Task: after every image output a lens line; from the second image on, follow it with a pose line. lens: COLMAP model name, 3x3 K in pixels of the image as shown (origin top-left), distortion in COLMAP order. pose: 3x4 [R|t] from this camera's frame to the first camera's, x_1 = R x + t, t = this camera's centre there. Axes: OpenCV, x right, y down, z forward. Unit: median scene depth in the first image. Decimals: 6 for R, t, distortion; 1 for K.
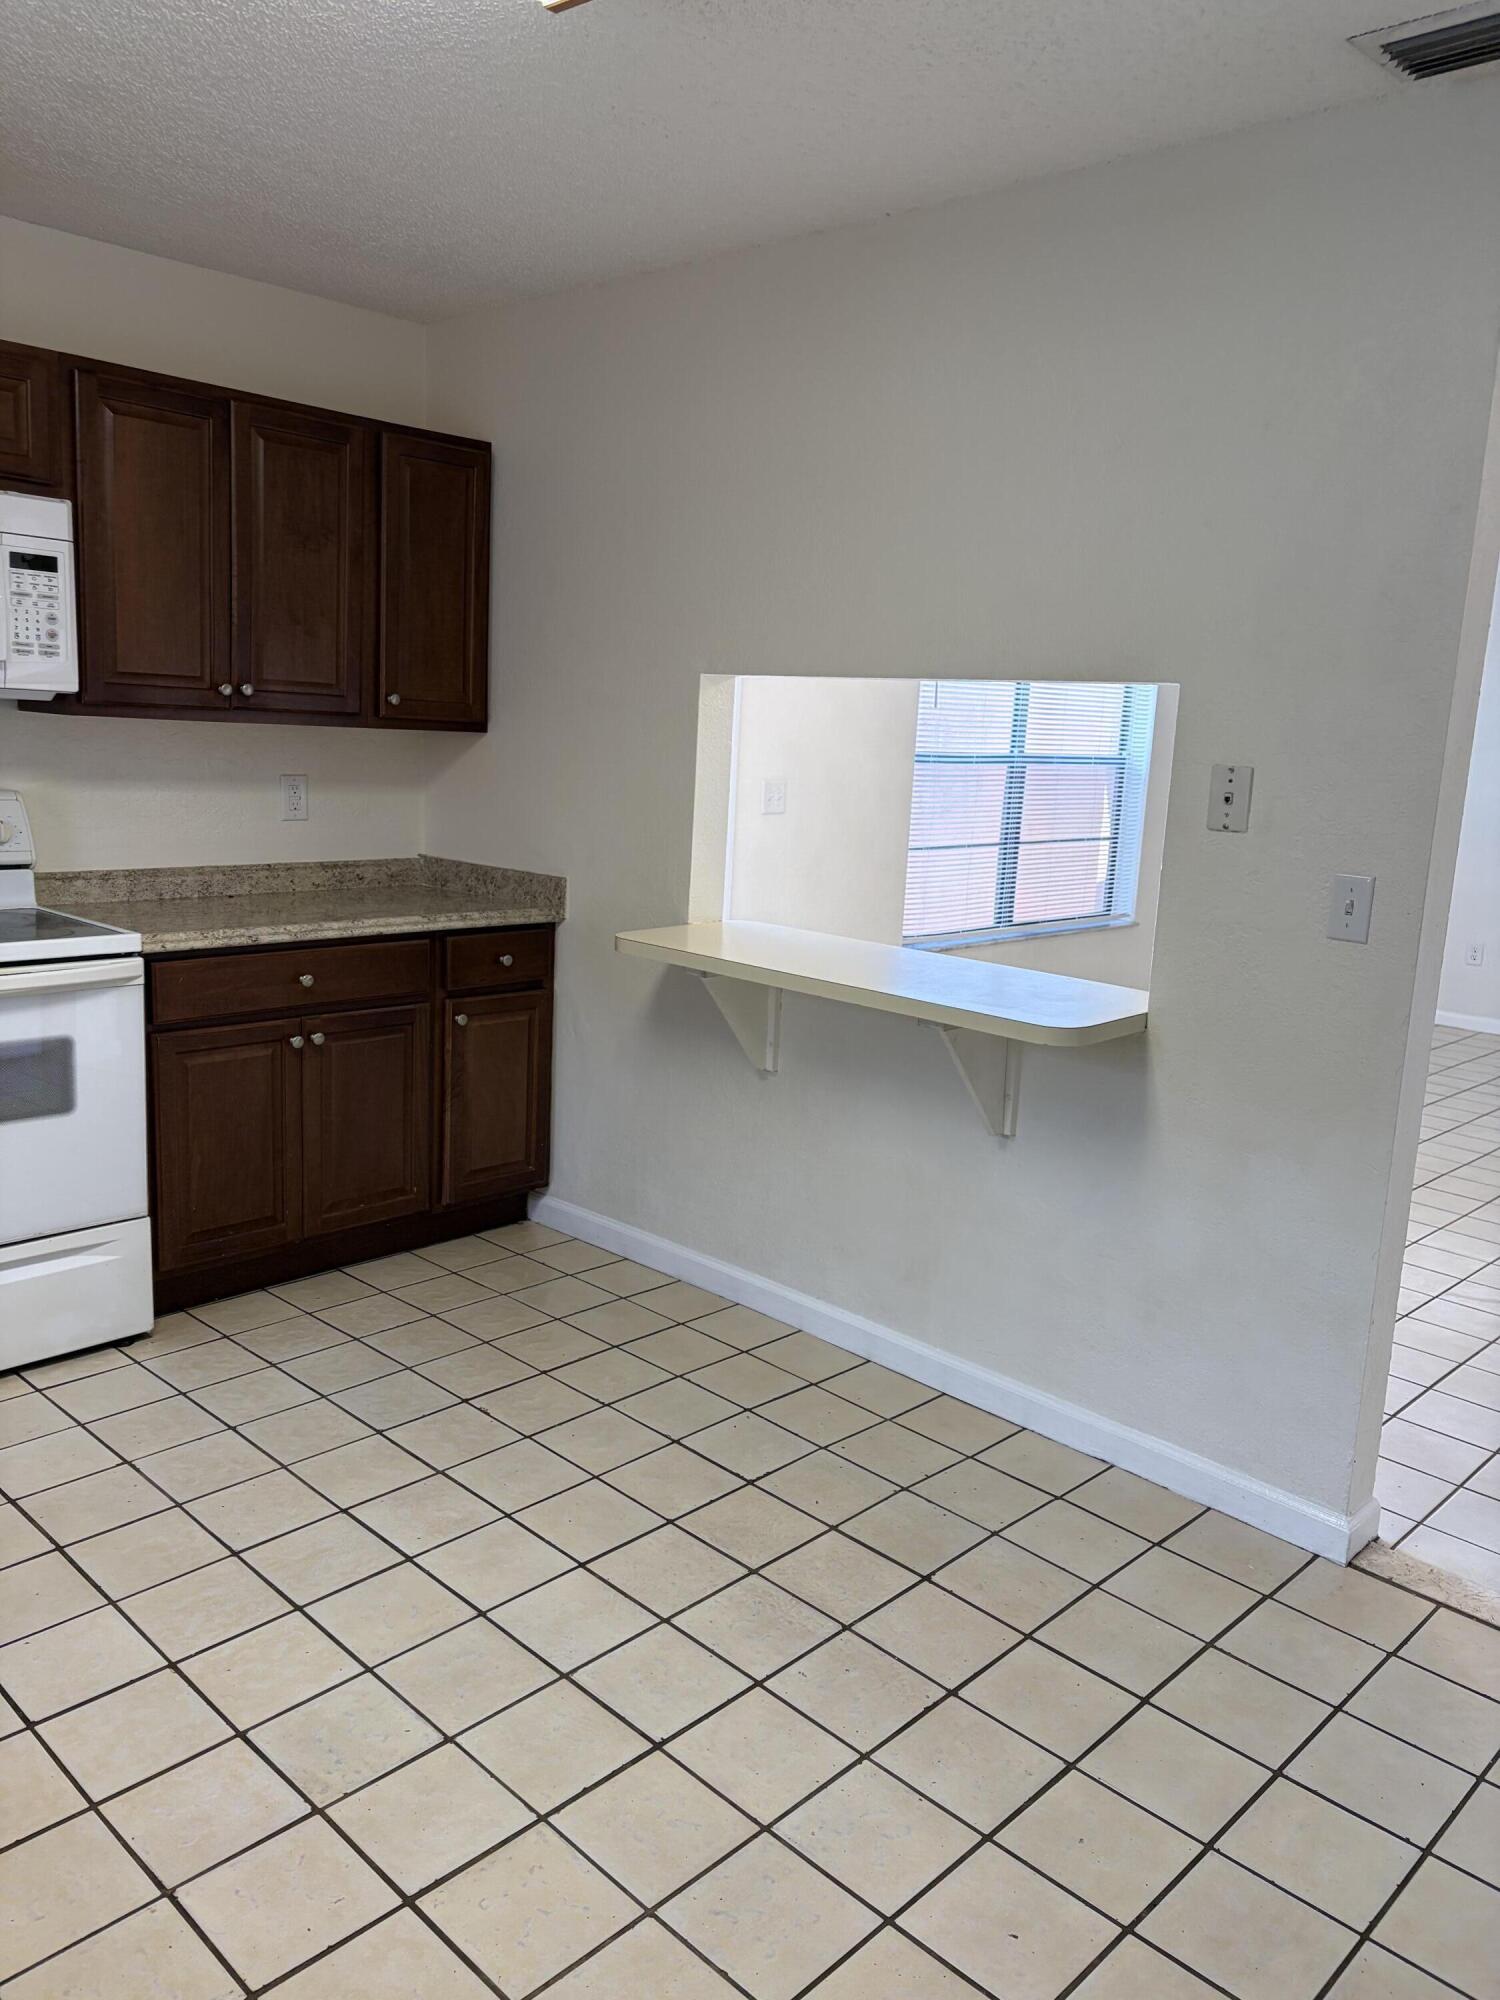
lens RADIAL K [[1504.1, 0, 750.0], [0, 1504.1, 986.1], [0, 0, 1]] dist [0.042849, -0.031730]
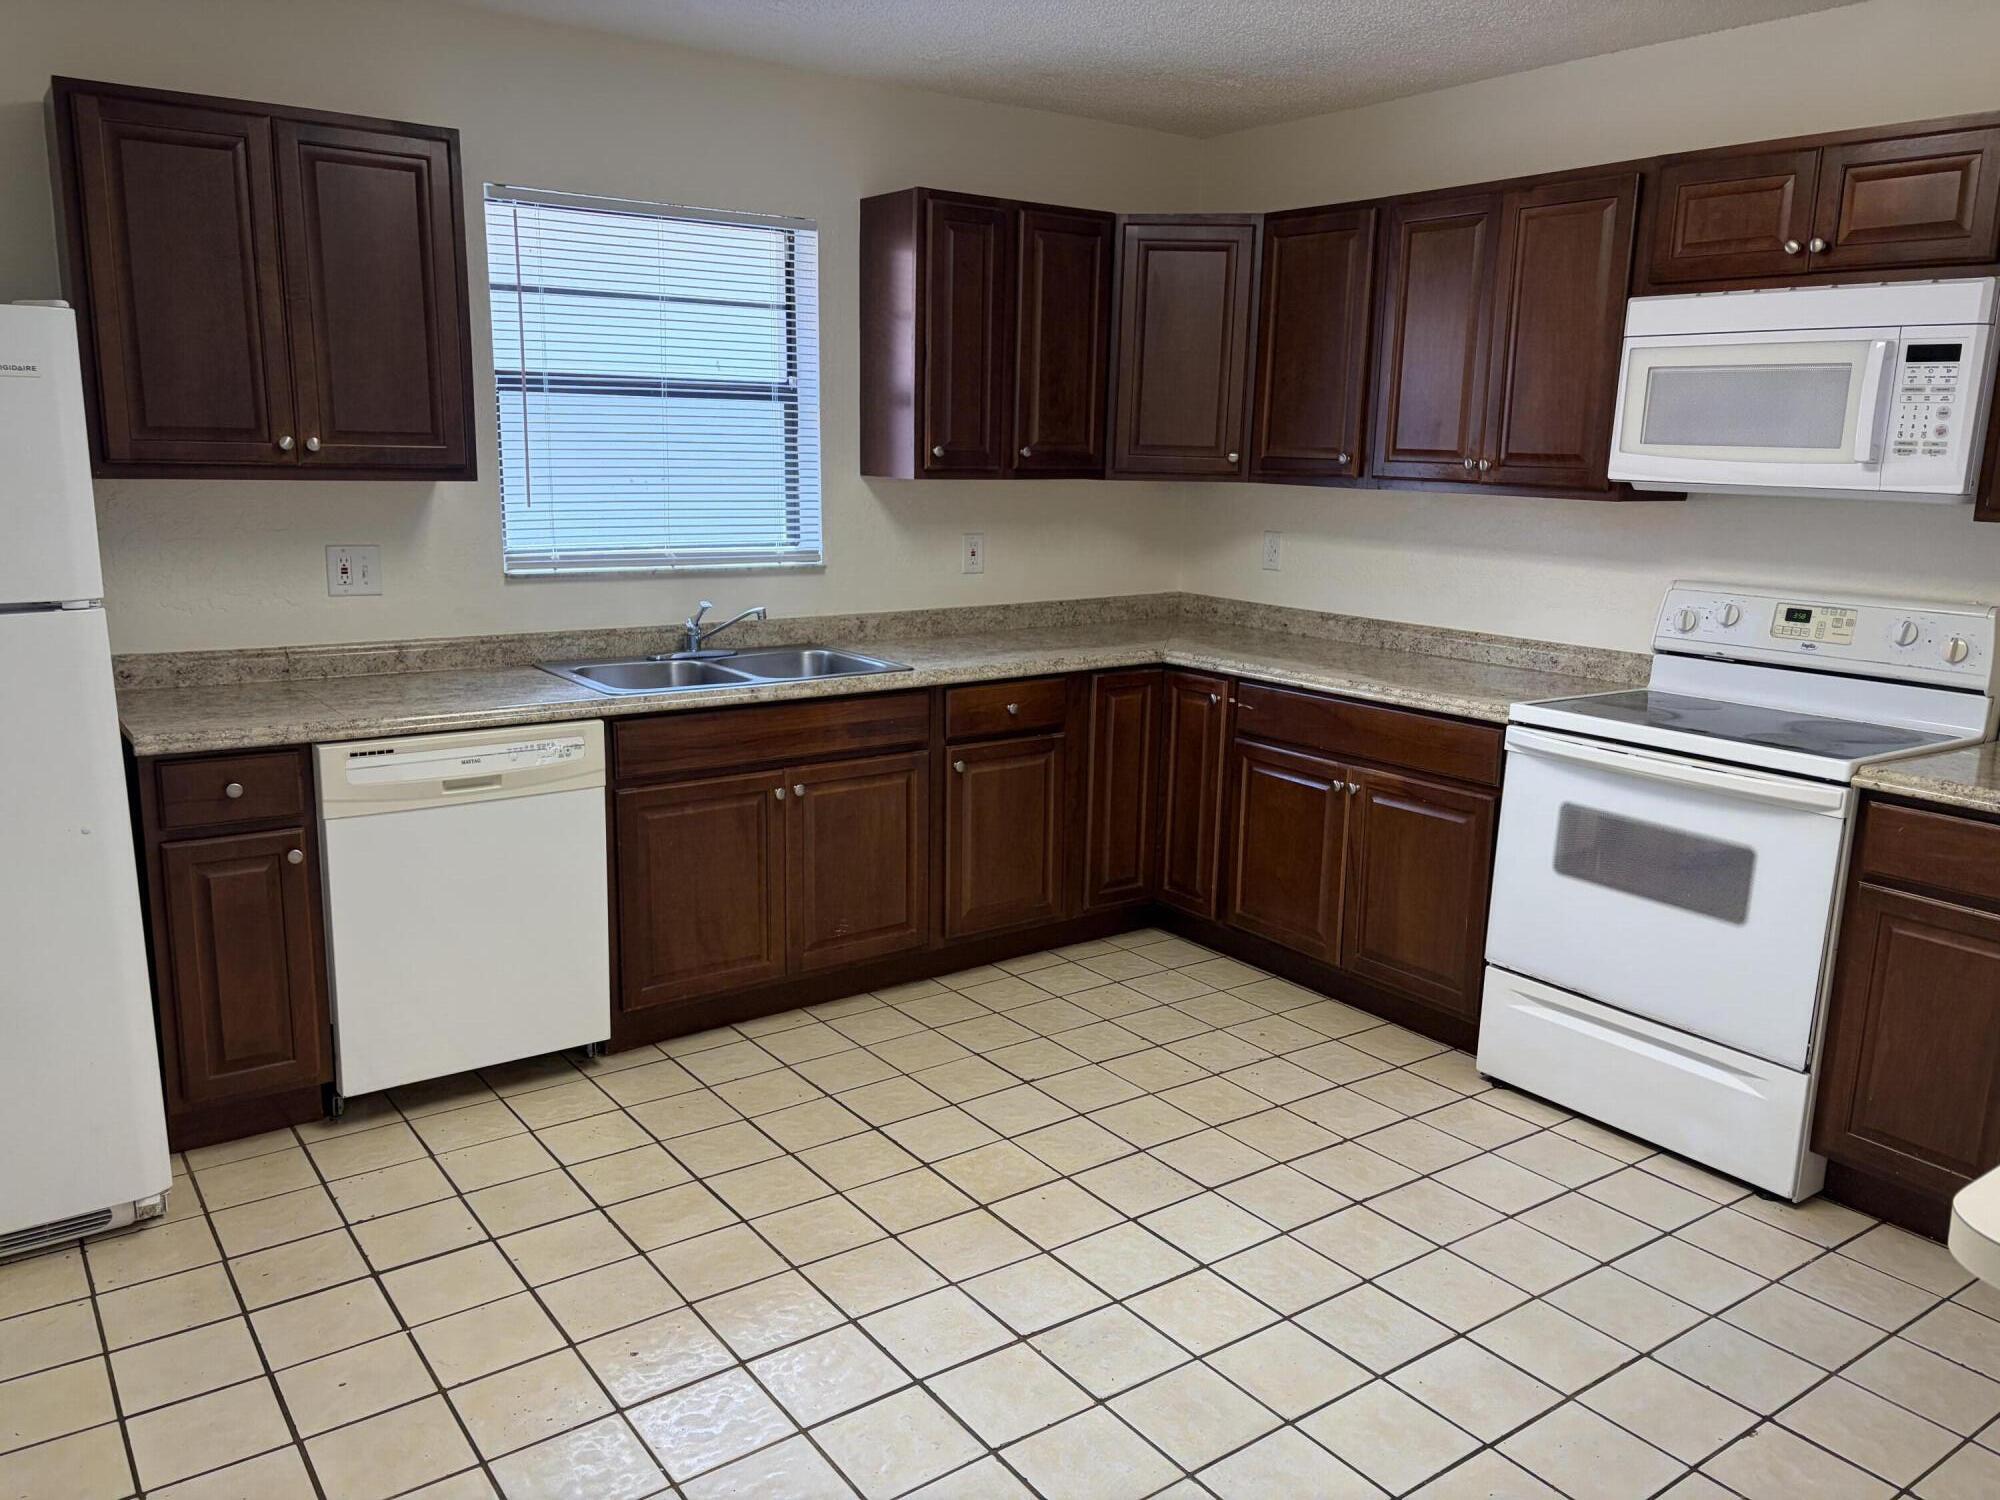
lens RADIAL K [[1504.1, 0, 1039.8], [0, 1504.1, 754.5], [0, 0, 1]] dist [0.042849, -0.031730]
pose [[-0.156217, 0.141804, -0.977491, 0.538218], [-0.214841, 0.961068, 0.173756, -0.090381], [0.964074, 0.237149, -0.119670, 0.646285]]
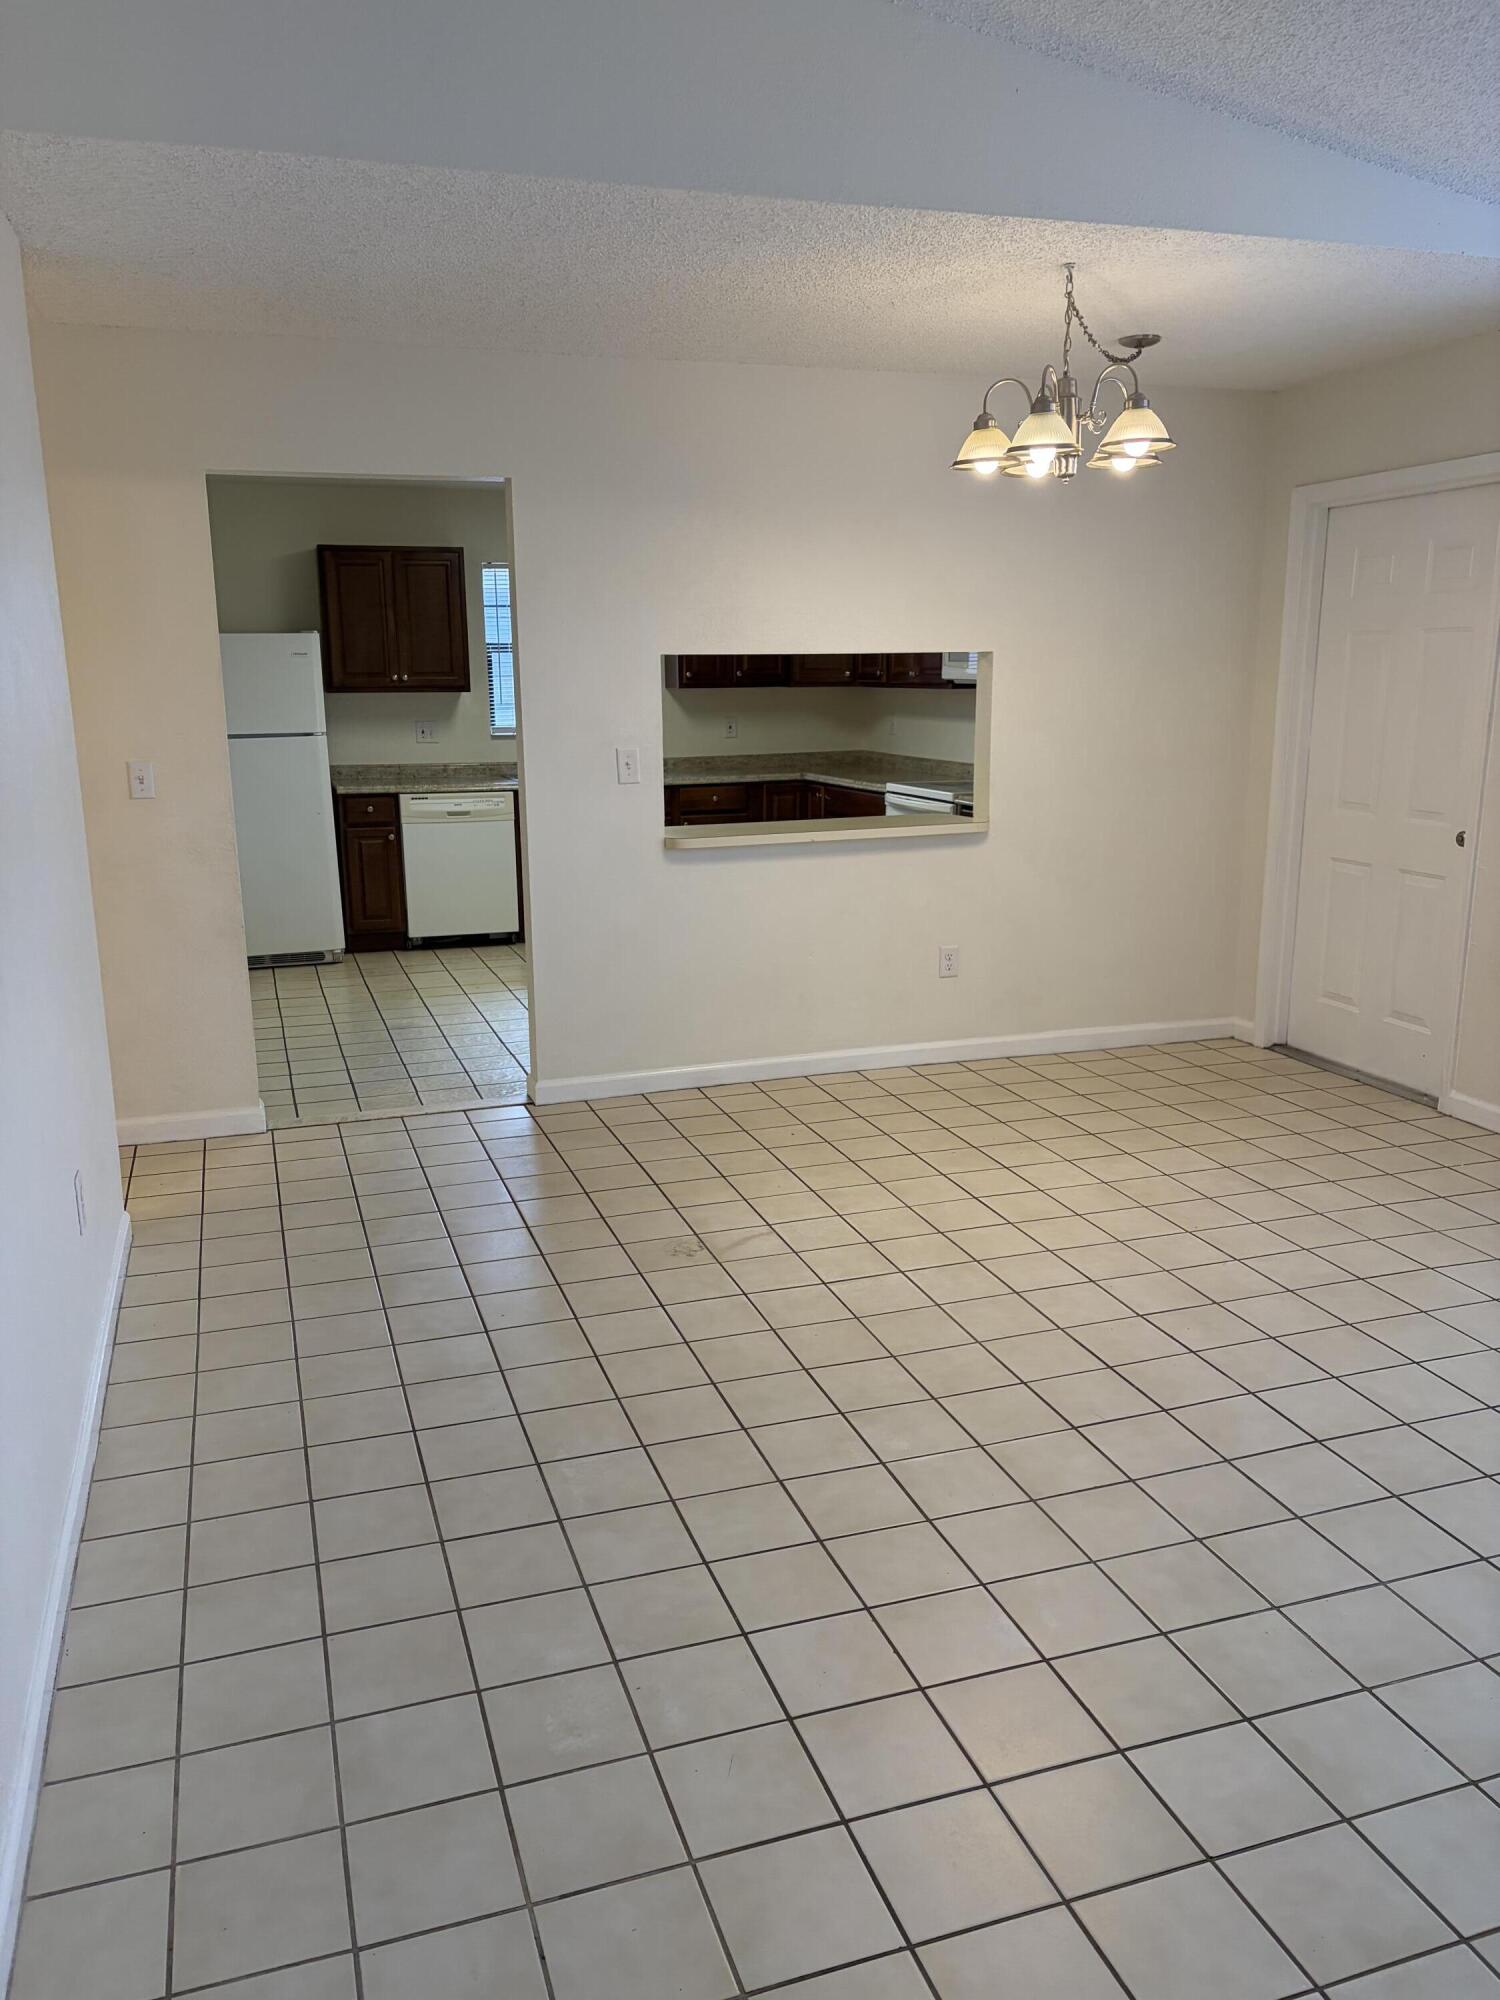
lens RADIAL K [[1504.1, 0, 795.6], [0, 1504.1, 1016.6], [0, 0, 1]] dist [0.042849, -0.031730]
pose [[-0.438090, 0.147613, -0.886729, 1.780569], [-0.185729, 0.950278, 0.249952, -0.242431], [0.879535, 0.274193, -0.388891, 1.863829]]
